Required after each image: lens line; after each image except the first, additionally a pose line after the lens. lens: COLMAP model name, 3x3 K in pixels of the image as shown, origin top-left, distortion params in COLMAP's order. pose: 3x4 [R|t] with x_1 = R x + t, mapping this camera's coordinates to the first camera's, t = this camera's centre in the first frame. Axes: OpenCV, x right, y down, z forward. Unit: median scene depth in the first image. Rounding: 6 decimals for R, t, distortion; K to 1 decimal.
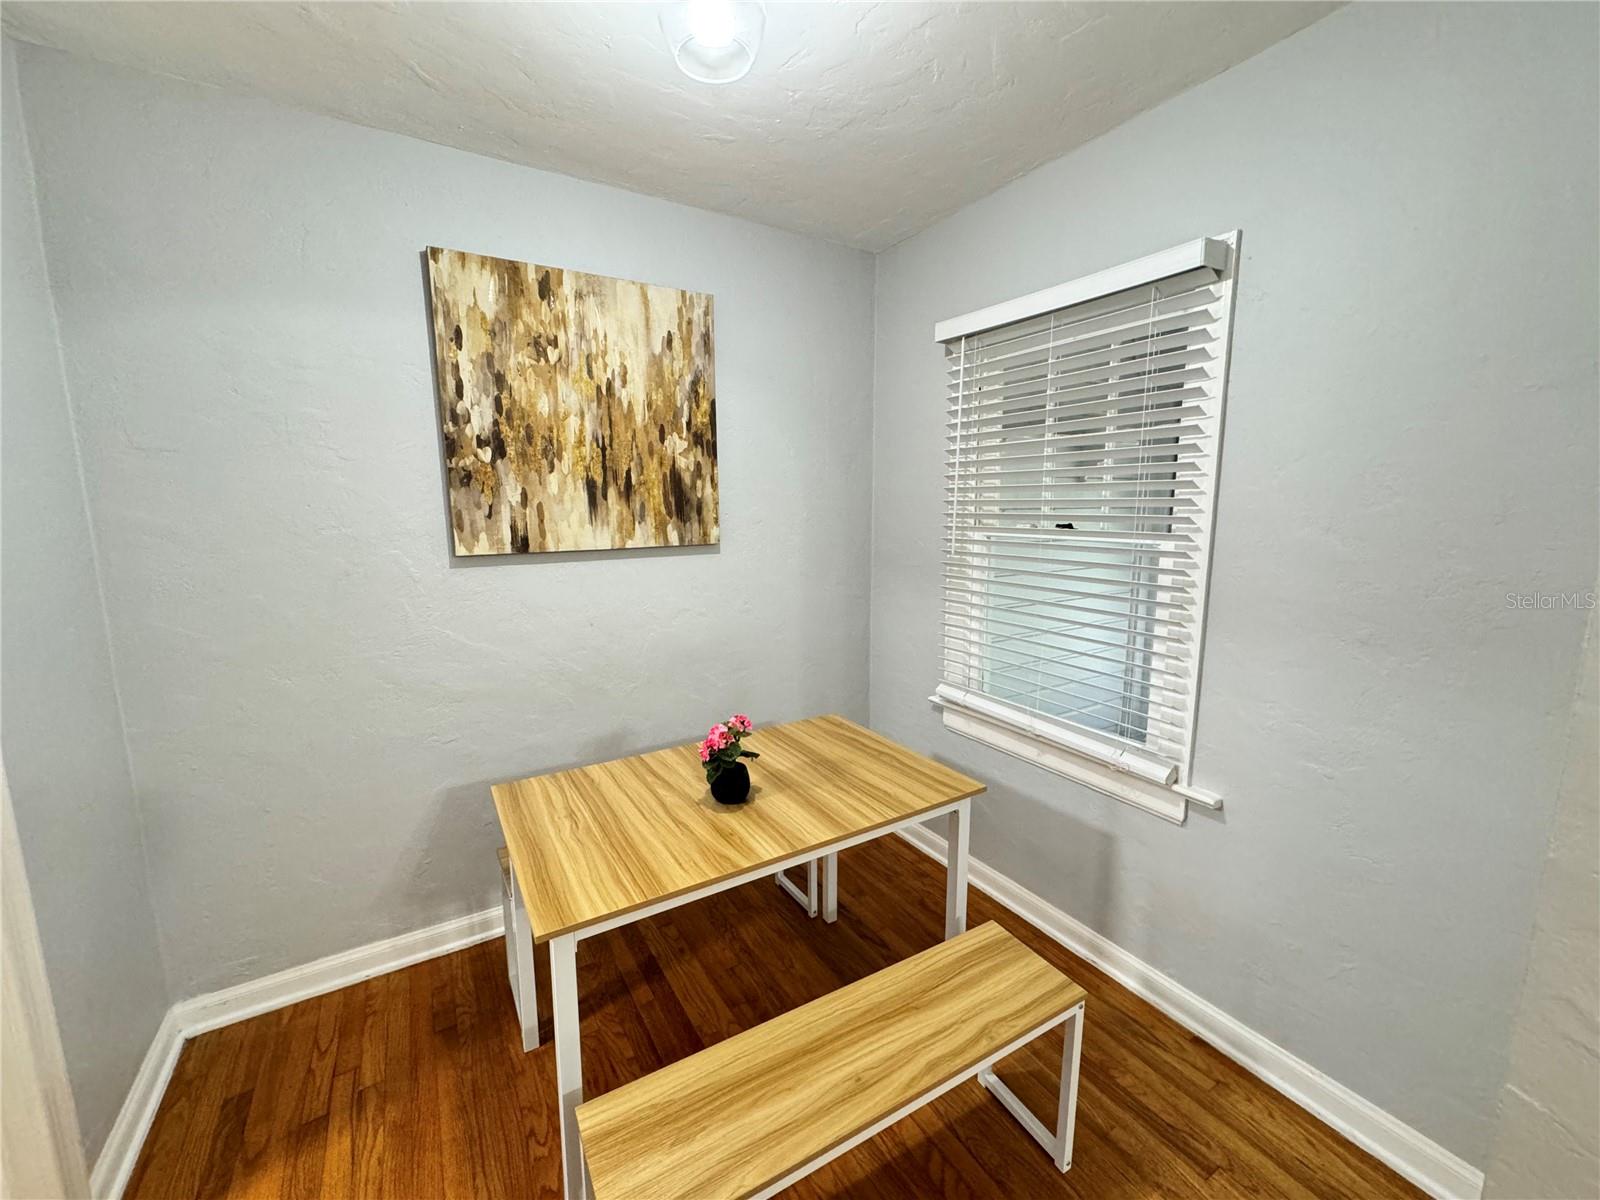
lens RADIAL K [[635.1, 0, 796.5], [0, 635.1, 600.5], [0, 0, 1]] dist [-0.002440, -0.000744]
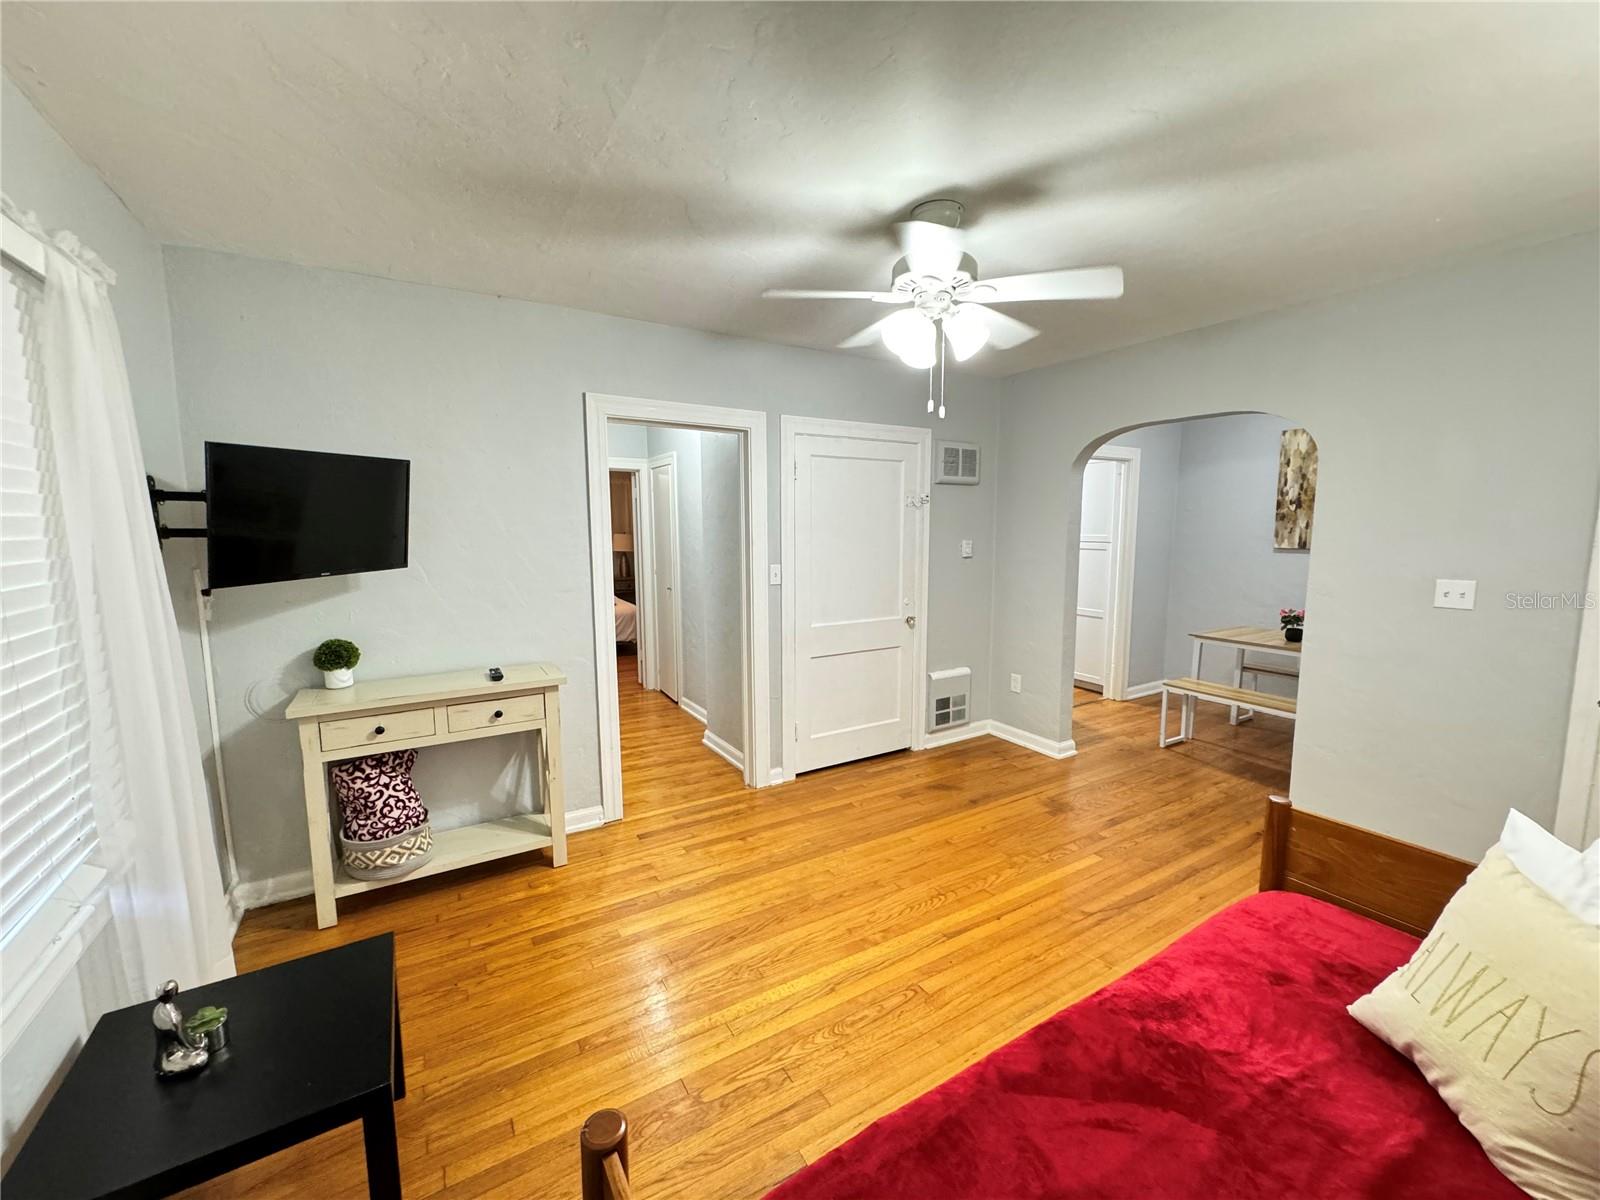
lens RADIAL K [[635.1, 0, 791.9], [0, 635.1, 602.4], [0, 0, 1]] dist [-0.002440, -0.000744]
pose [[-0.004189, 0.125722, -0.992057, 1.999982], [-0.150885, 0.980628, 0.124910, 0.115742], [0.988542, 0.150209, 0.014862, -0.895131]]
